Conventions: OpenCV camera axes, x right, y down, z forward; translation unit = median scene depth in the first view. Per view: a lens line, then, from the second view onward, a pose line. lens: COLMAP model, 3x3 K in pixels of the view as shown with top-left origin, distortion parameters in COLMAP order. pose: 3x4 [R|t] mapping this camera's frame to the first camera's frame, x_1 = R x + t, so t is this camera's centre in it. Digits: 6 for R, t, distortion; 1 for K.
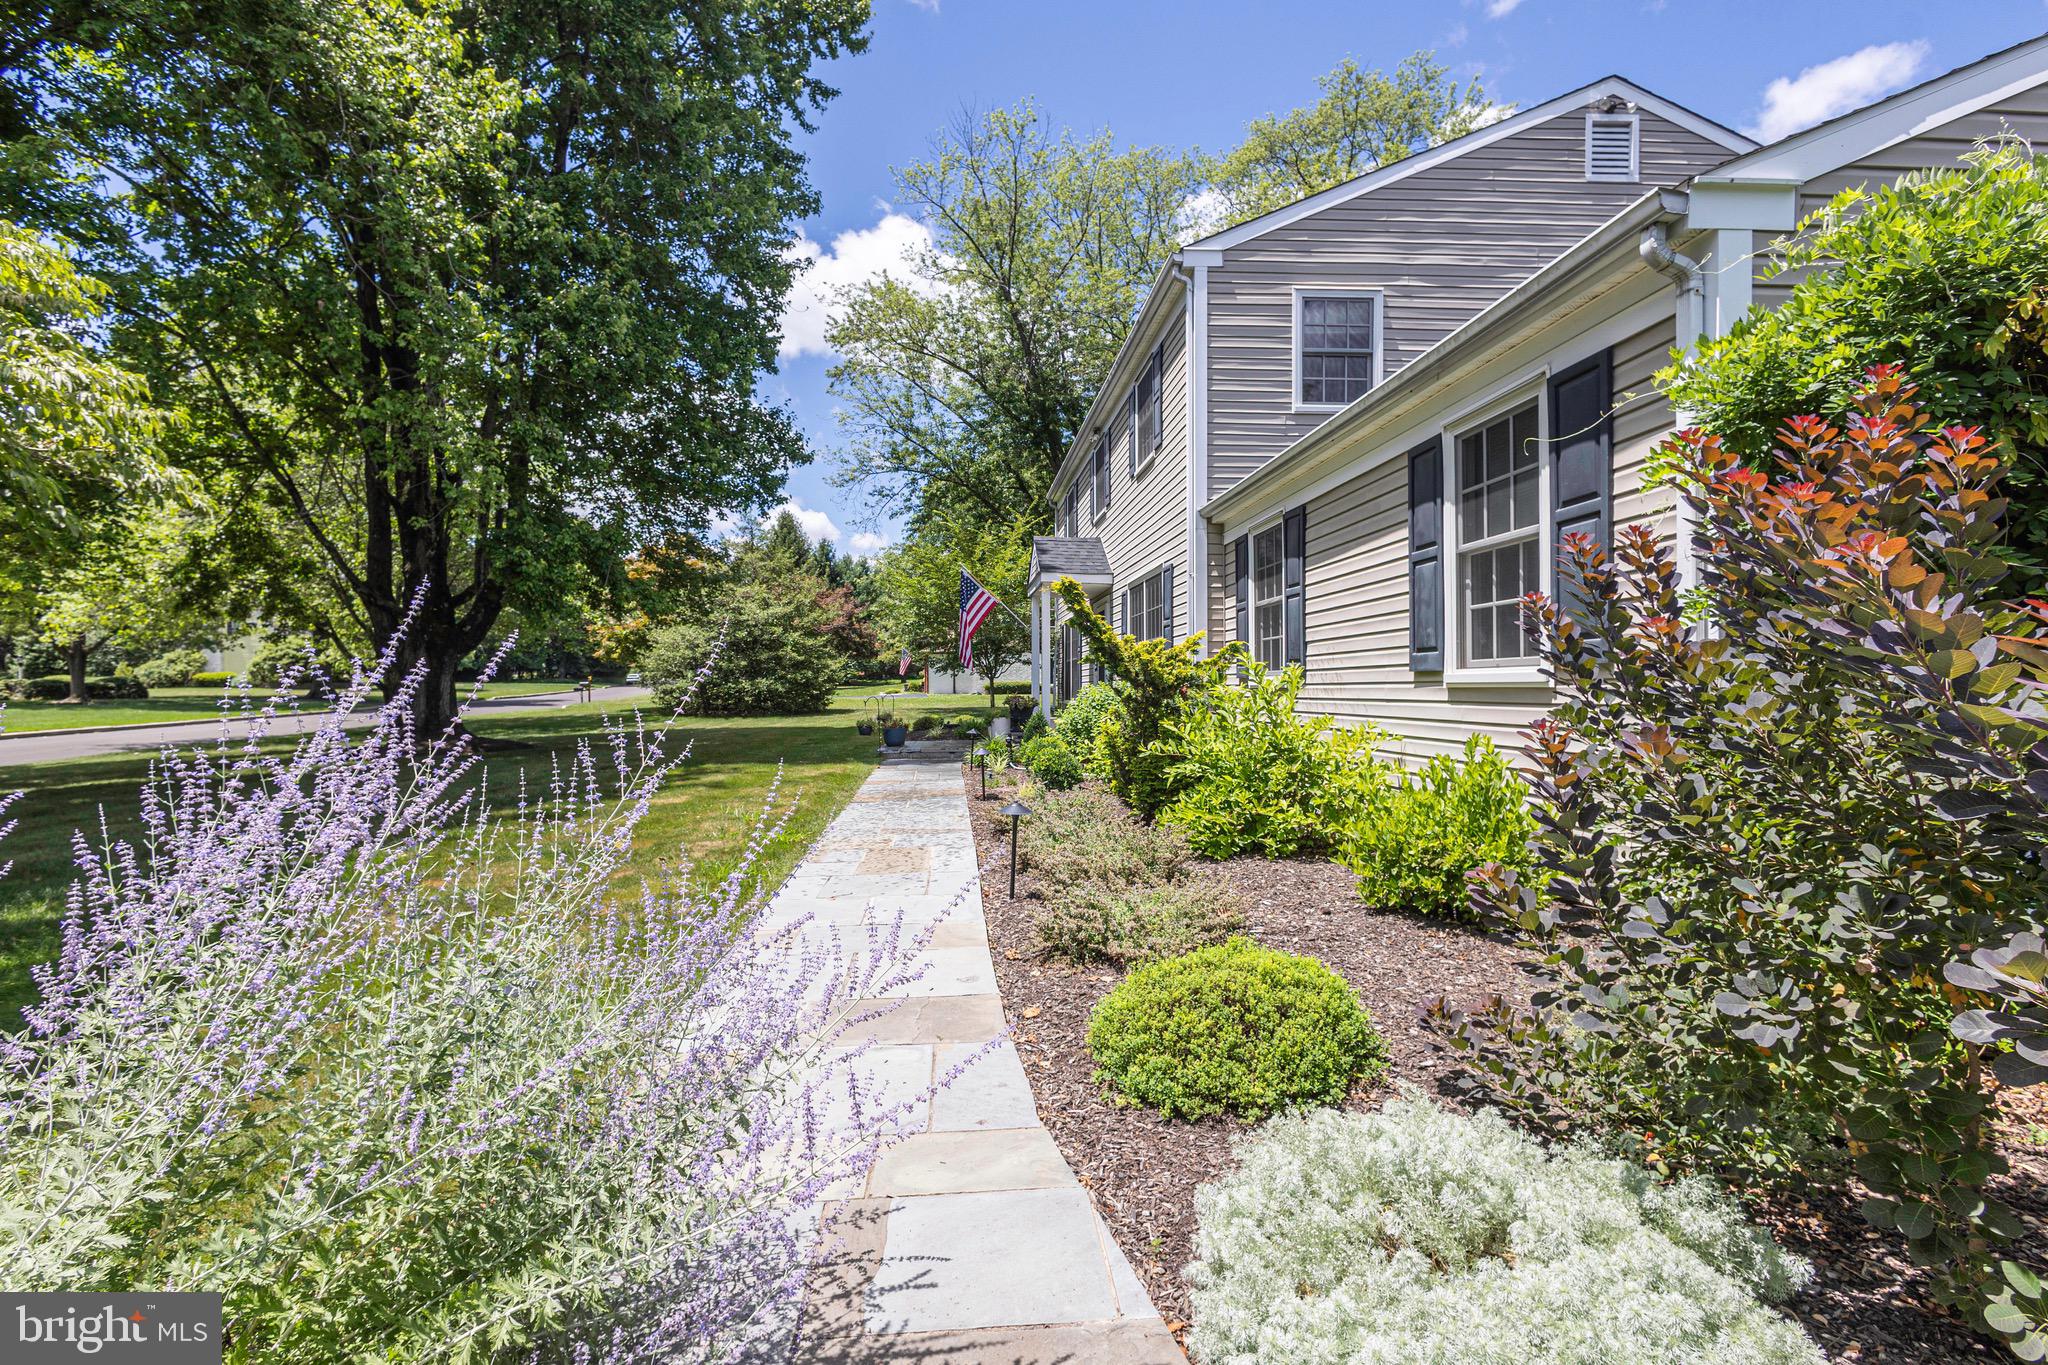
lens RADIAL K [[959.0, 0, 1010.8], [0, 959.0, 691.5], [0, 0, 1]] dist [0.010055, -0.001402]
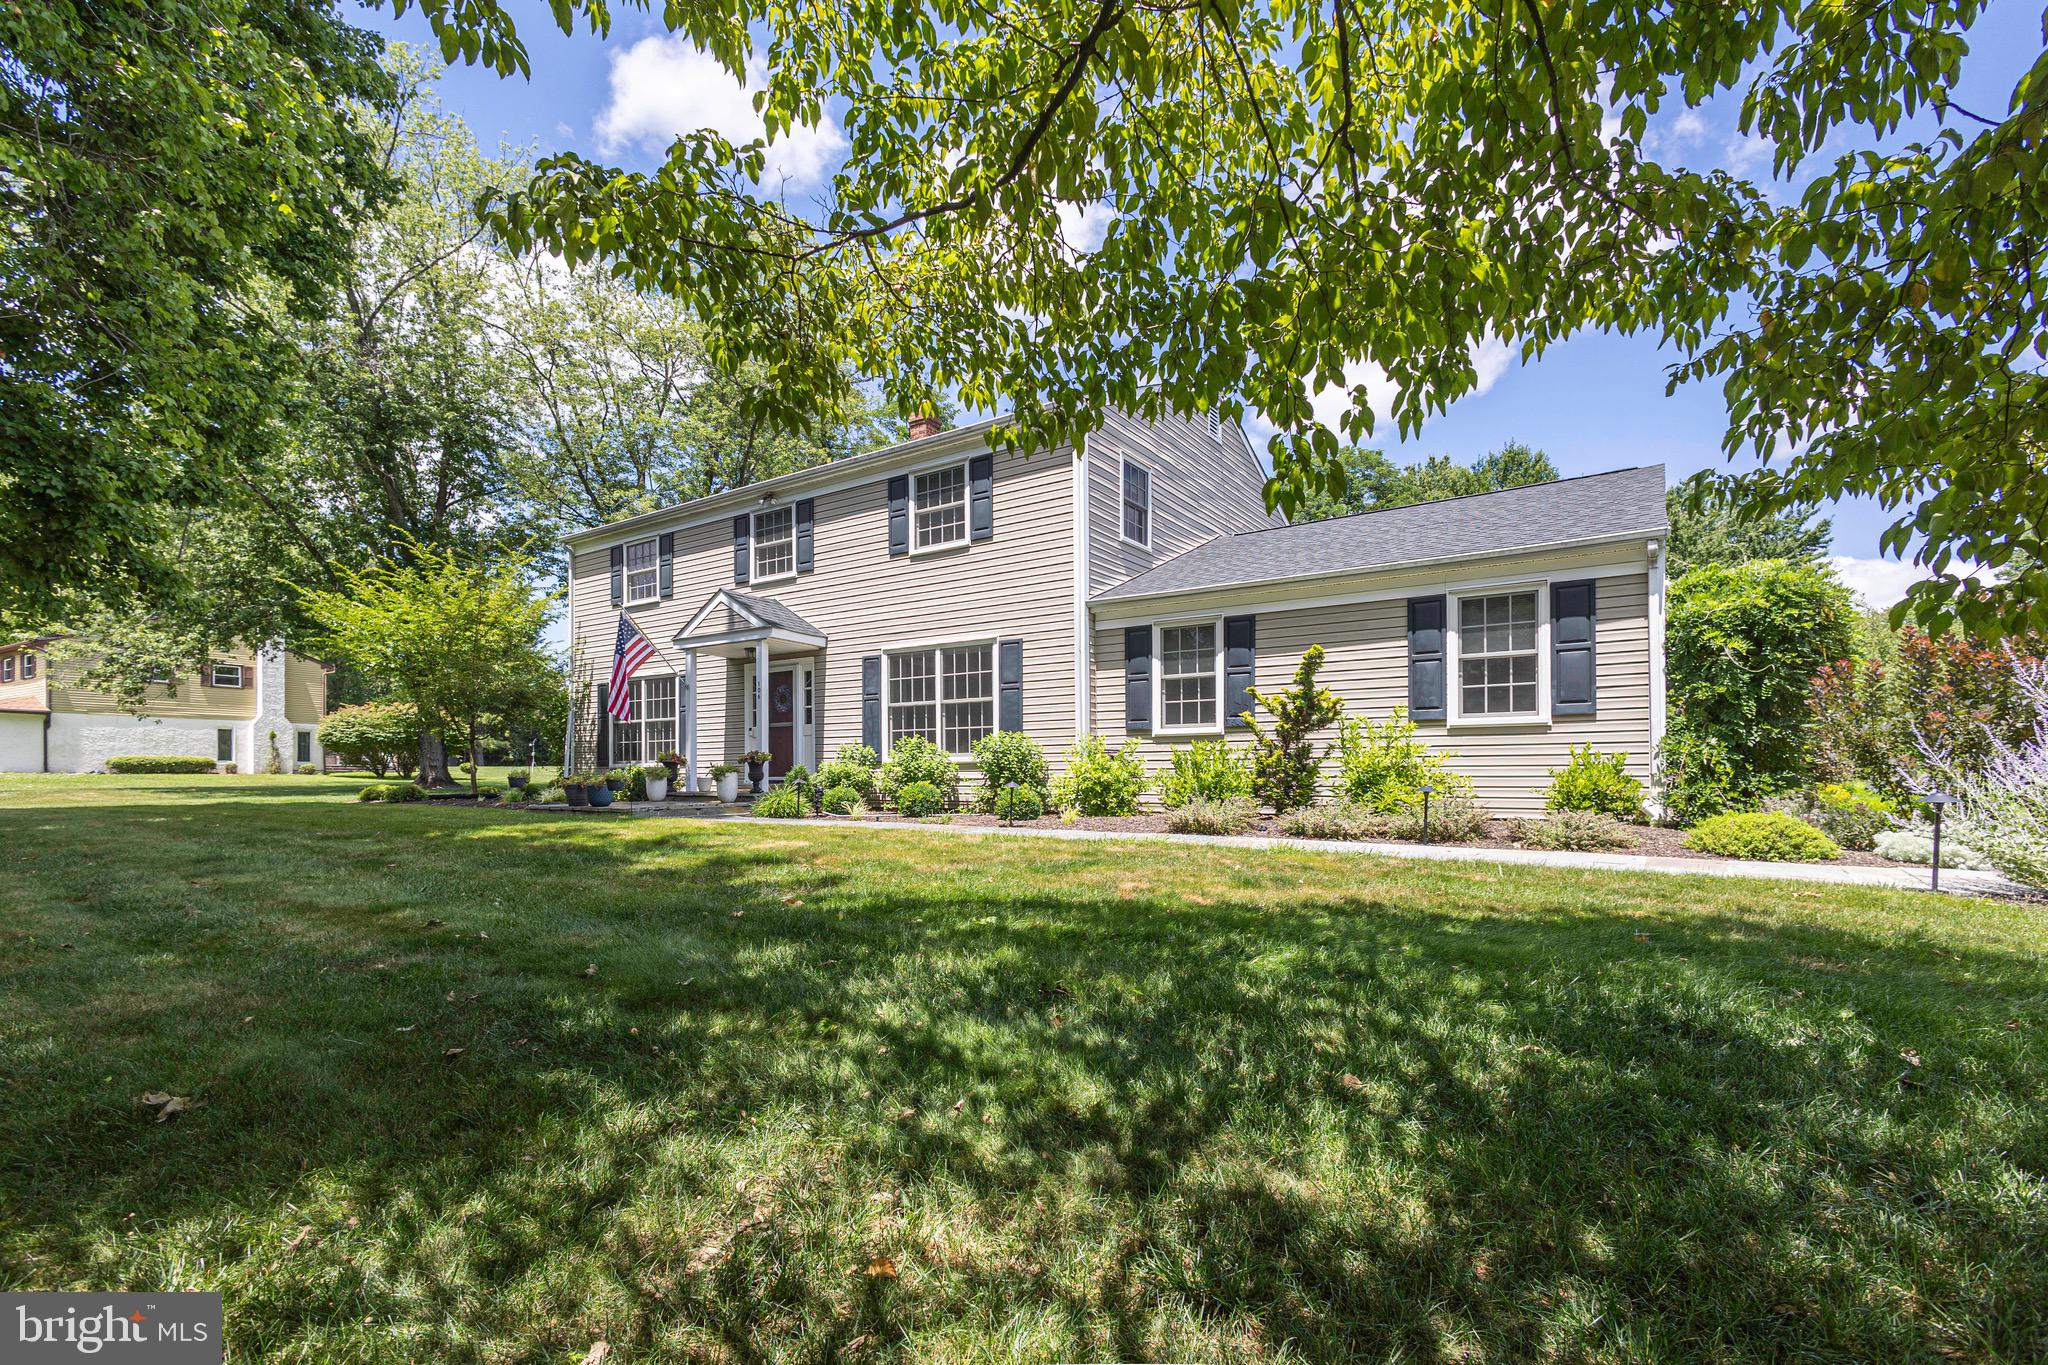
lens RADIAL K [[934.6, 0, 1021.3], [0, 934.6, 762.6], [0, 0, 1]] dist [0.002662, 0.002886]
pose [[0.614085, 0.018921, 0.789013, -0.387509], [-0.001165, 0.999733, -0.023068, 0.027261], [-0.789239, 0.013246, 0.613943, 0.136419]]
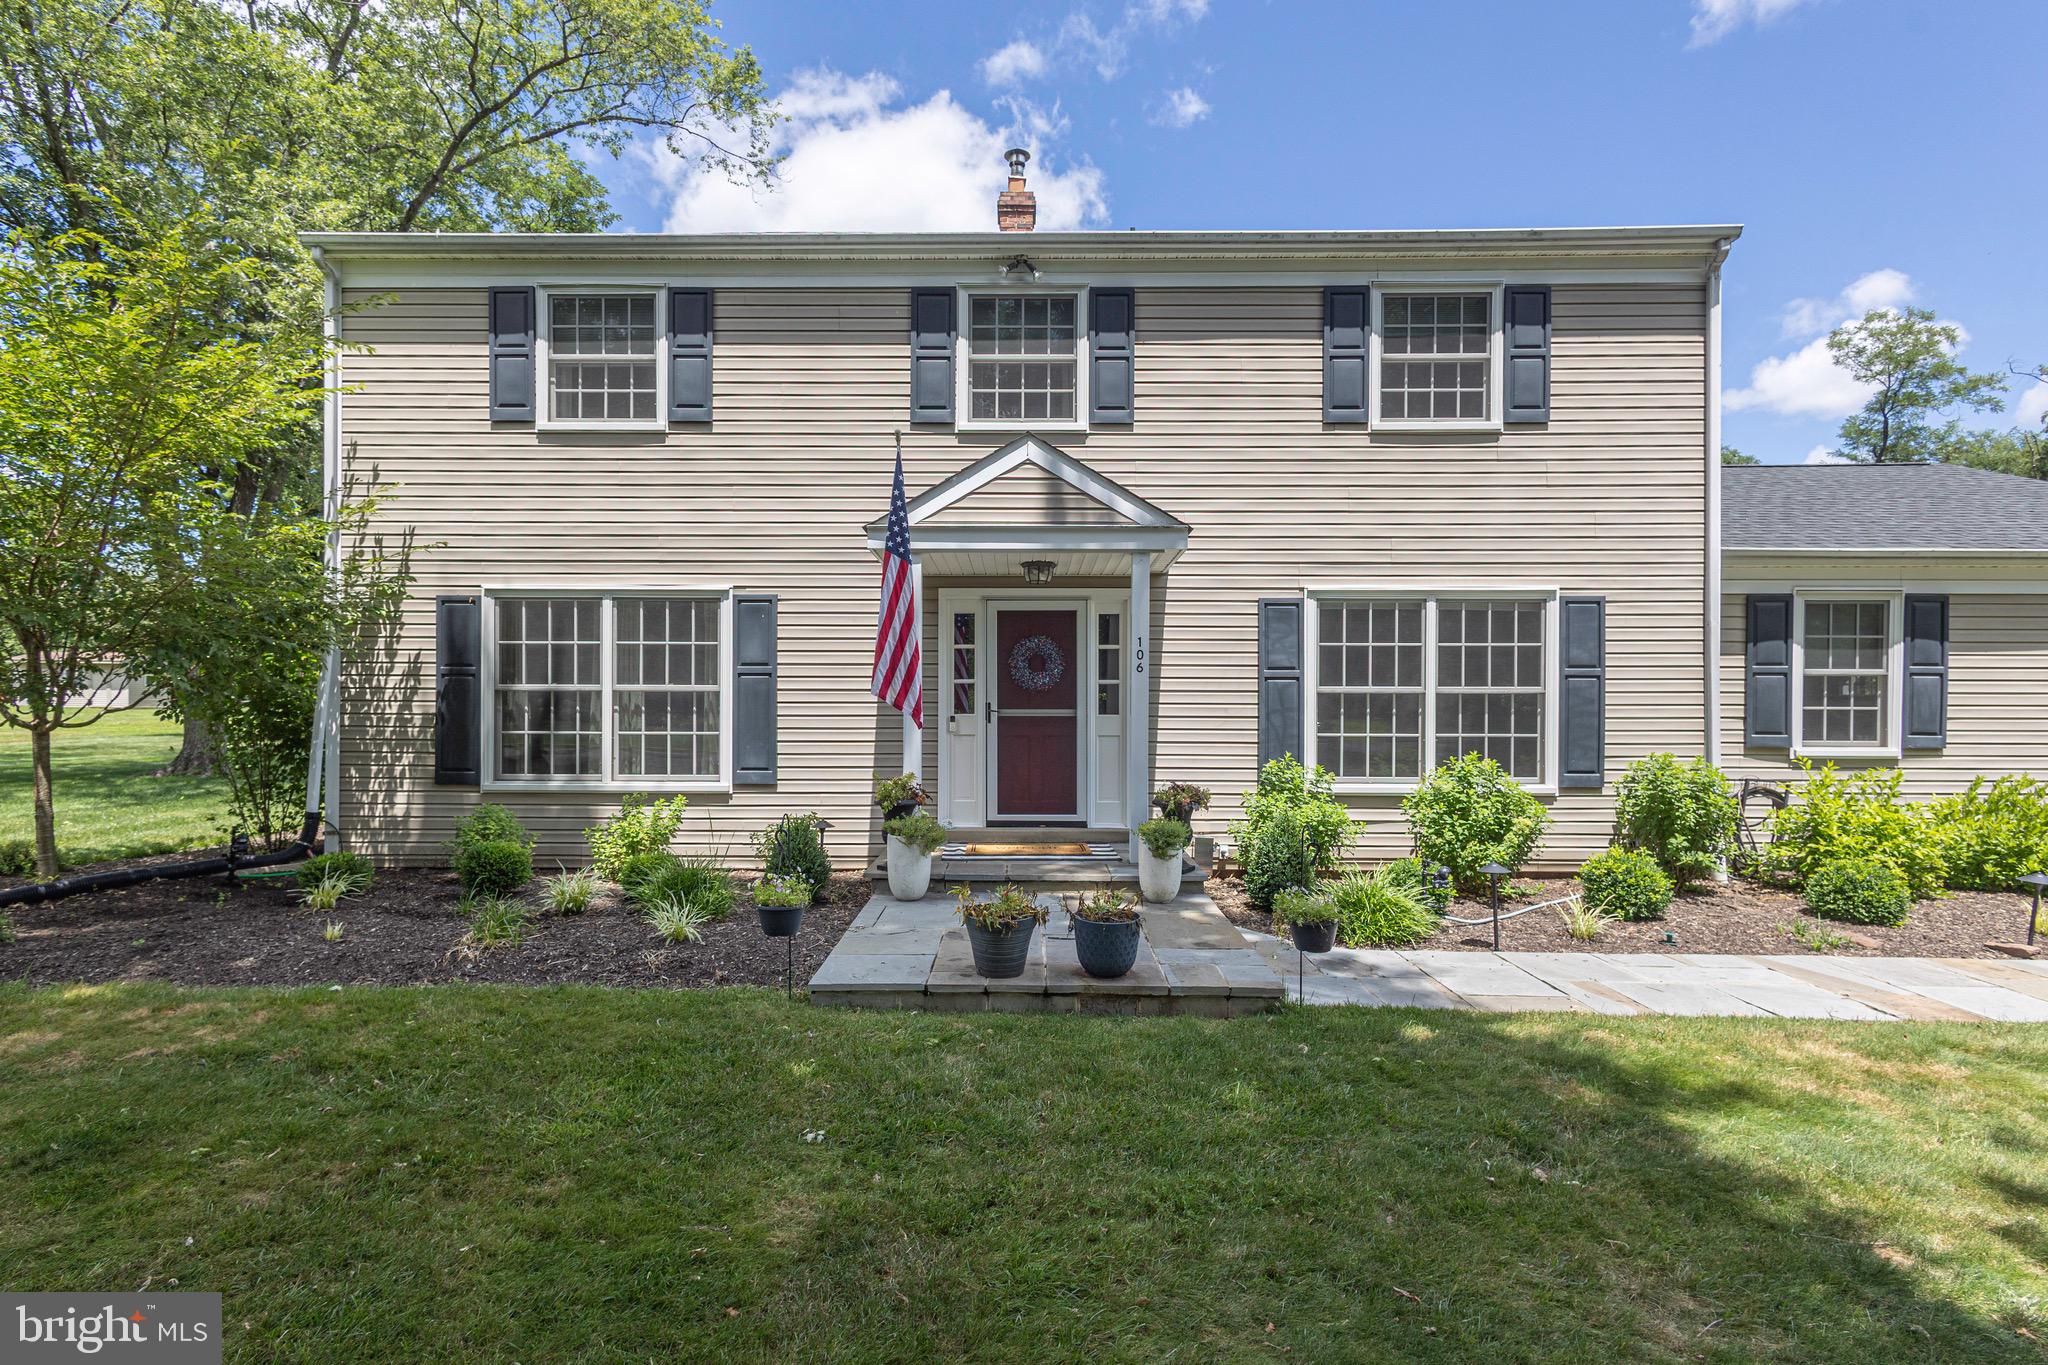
lens RADIAL K [[959.0, 0, 1024.6], [0, 959.0, 718.5], [0, 0, 1]] dist [0.010055, -0.001402]
pose [[0.074942, 0.012034, 0.997115, -0.315884], [-0.004158, 0.999922, -0.011755, -0.011872], [-0.997179, -0.003265, 0.074986, 0.704395]]
